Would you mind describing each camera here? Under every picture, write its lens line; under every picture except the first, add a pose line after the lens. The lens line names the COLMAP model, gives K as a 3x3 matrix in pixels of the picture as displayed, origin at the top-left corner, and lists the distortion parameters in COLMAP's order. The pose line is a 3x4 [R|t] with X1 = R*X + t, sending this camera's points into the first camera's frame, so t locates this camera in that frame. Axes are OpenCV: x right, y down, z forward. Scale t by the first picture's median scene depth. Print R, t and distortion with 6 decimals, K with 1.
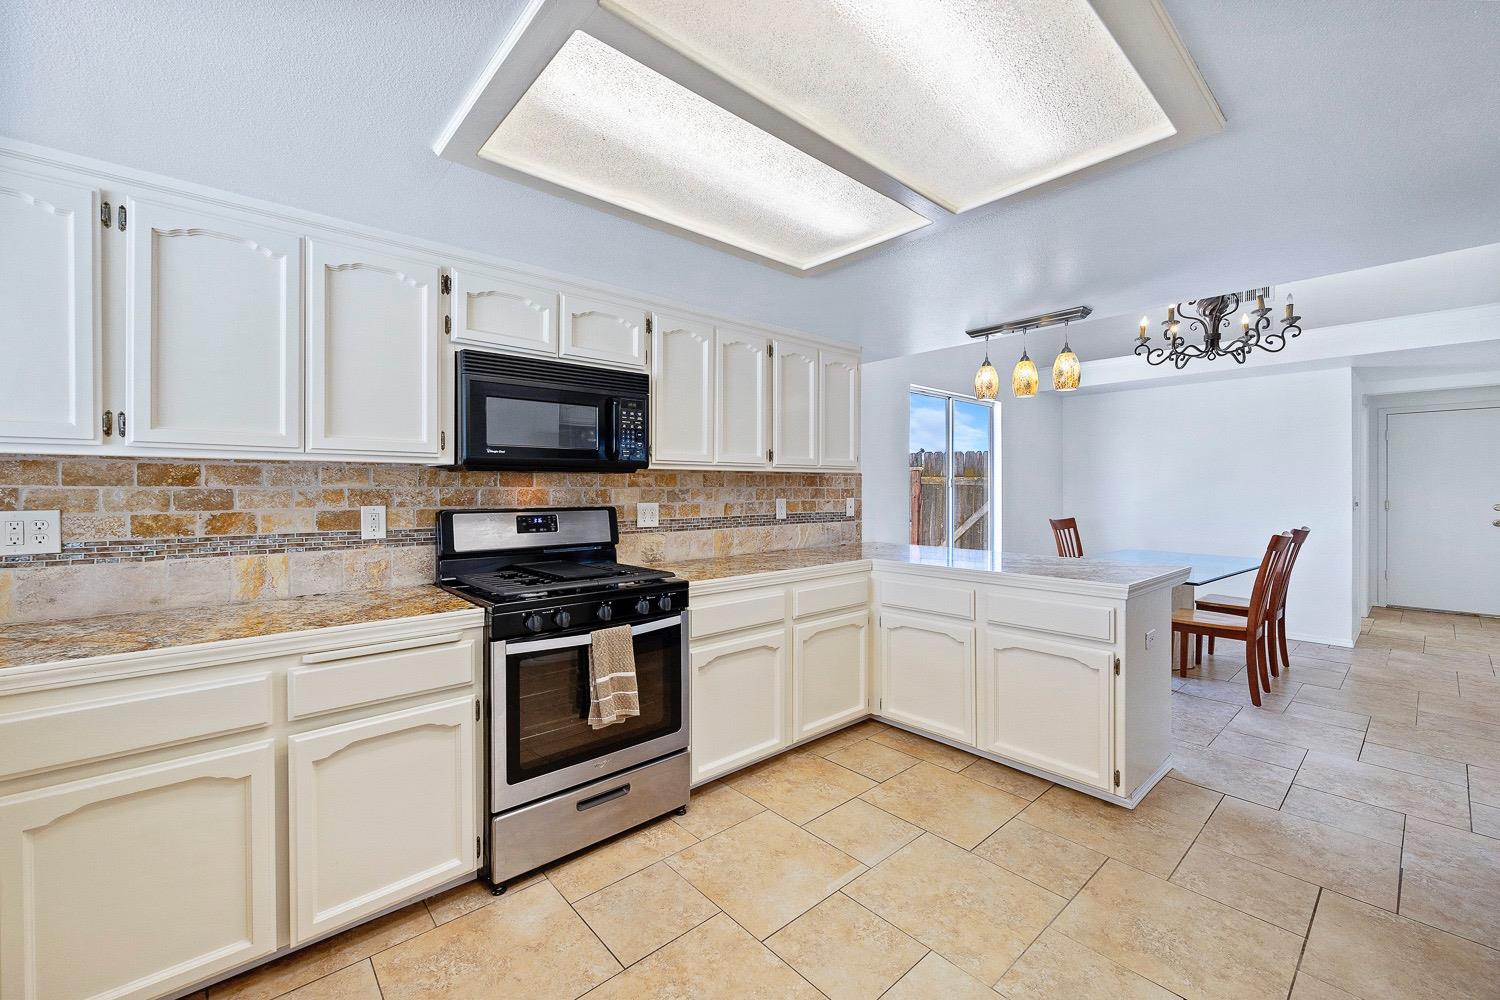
lens RADIAL K [[607.5, 0, 747.8], [0, 607.5, 493.5], [0, 0, 1]] dist [-0.004400, 0.000933]
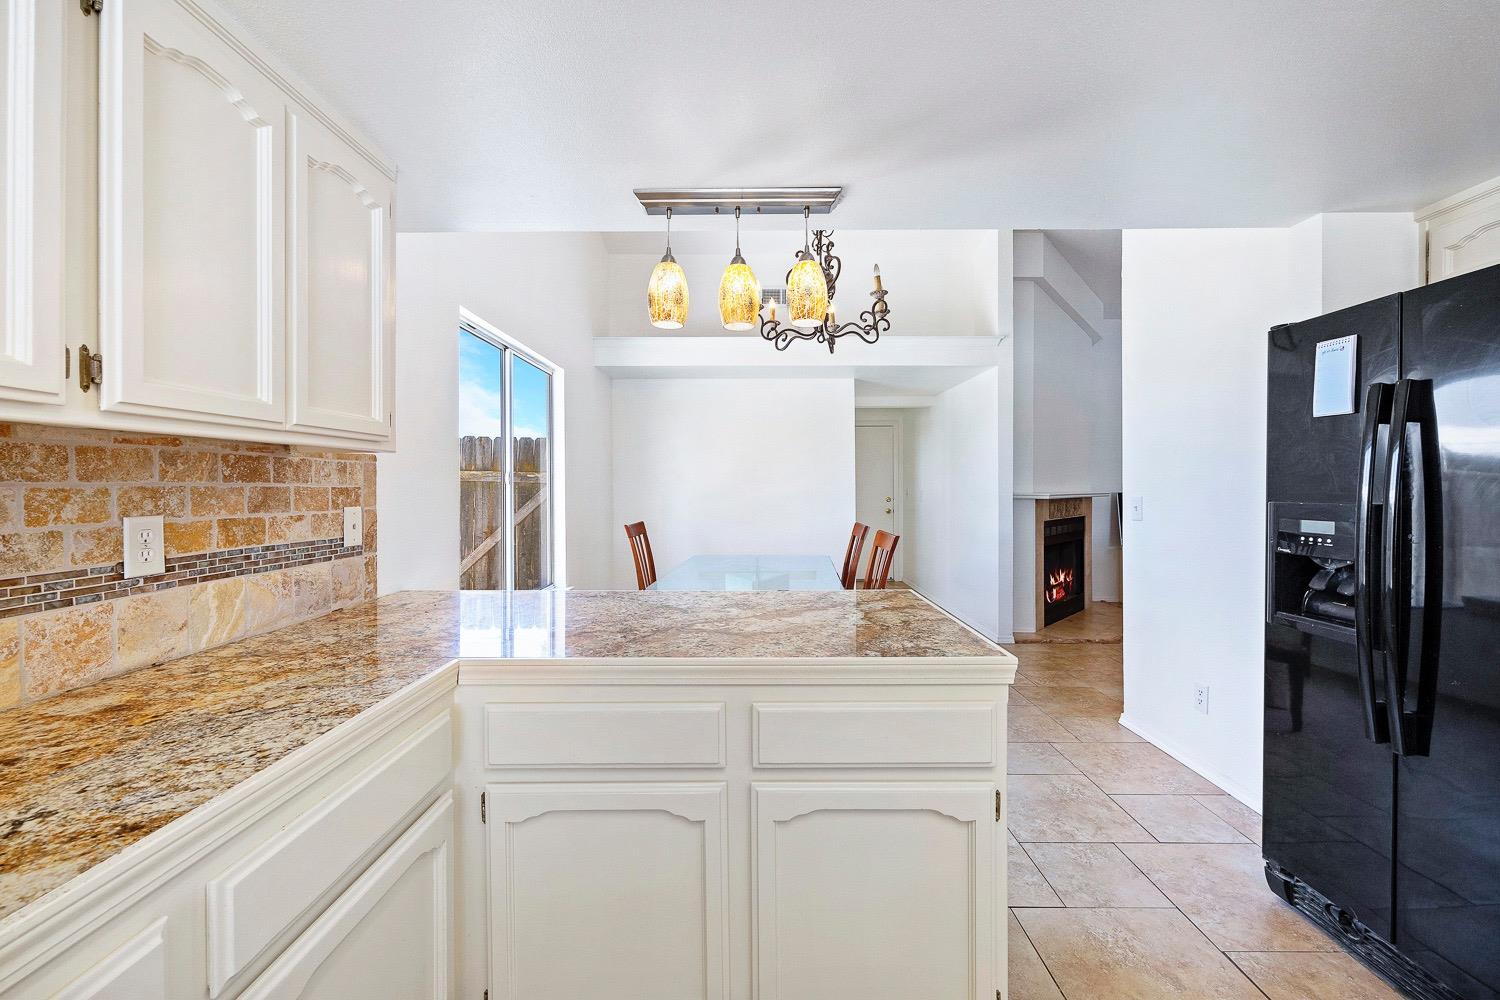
lens RADIAL K [[607.5, 0, 749.7], [0, 607.5, 486.4], [0, 0, 1]] dist [-0.004400, 0.000933]
pose [[0.669908, -0.002399, 0.742440, 0.041742], [0.007991, 0.999960, -0.003979, -0.006436], [-0.742401, 0.008599, 0.669900, 0.713272]]
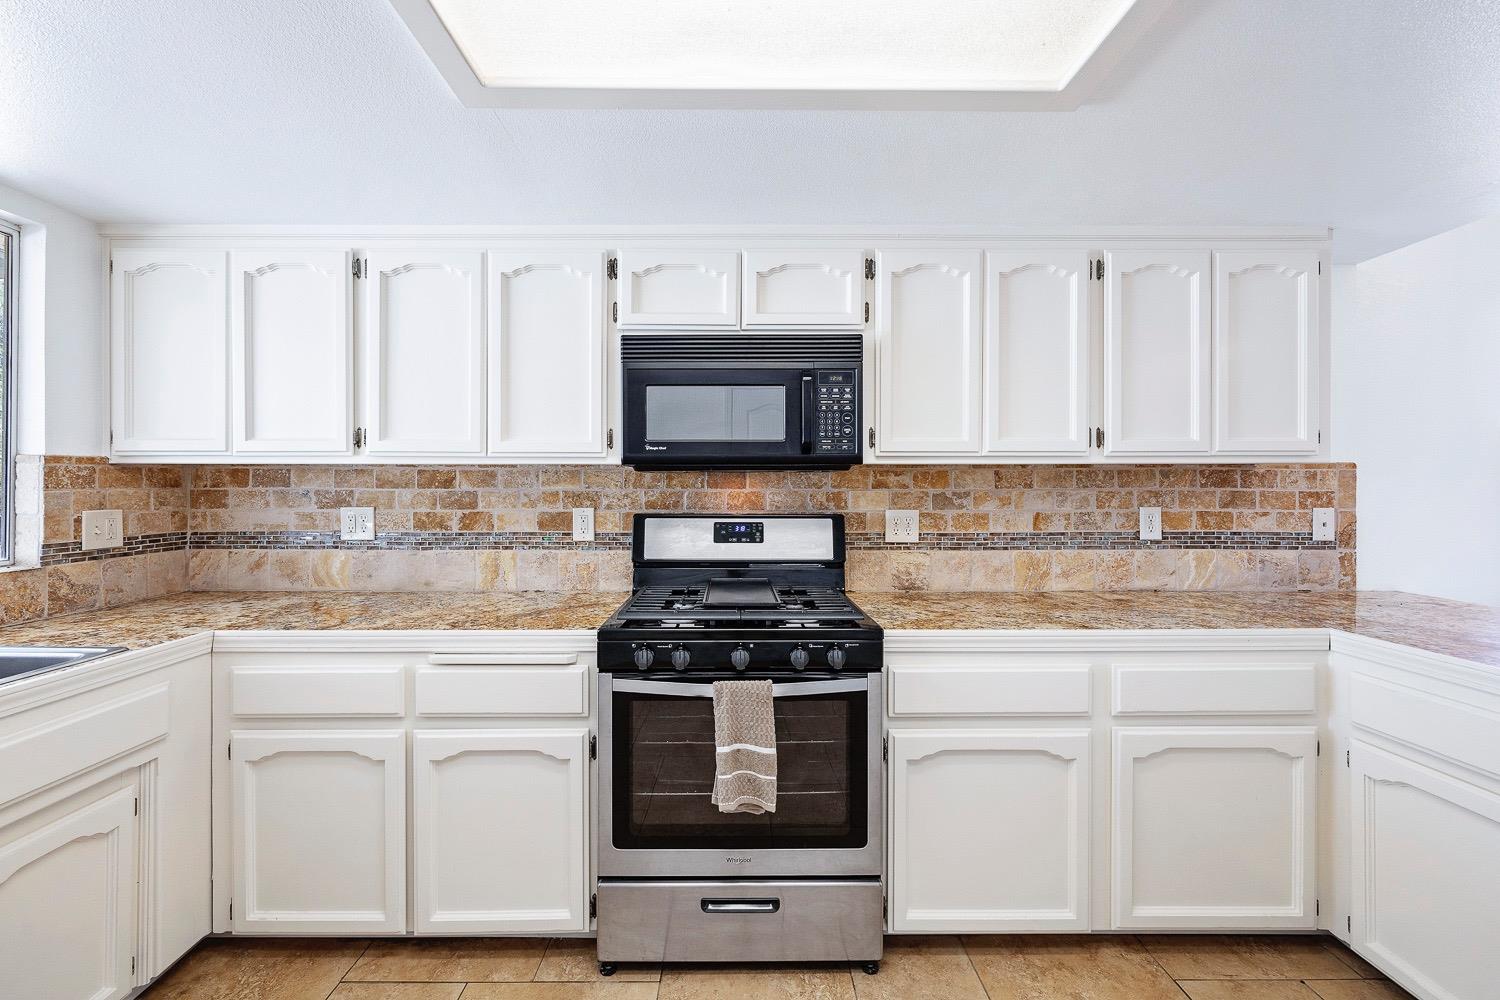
lens RADIAL K [[607.5, 0, 740.8], [0, 607.5, 490.4], [0, 0, 1]] dist [-0.004400, 0.000933]
pose [[0.751743, 0.001513, -0.659455, 0.206126], [-0.006053, 0.999971, -0.004606, -0.004578], [0.659429, 0.007454, 0.751730, 0.354183]]
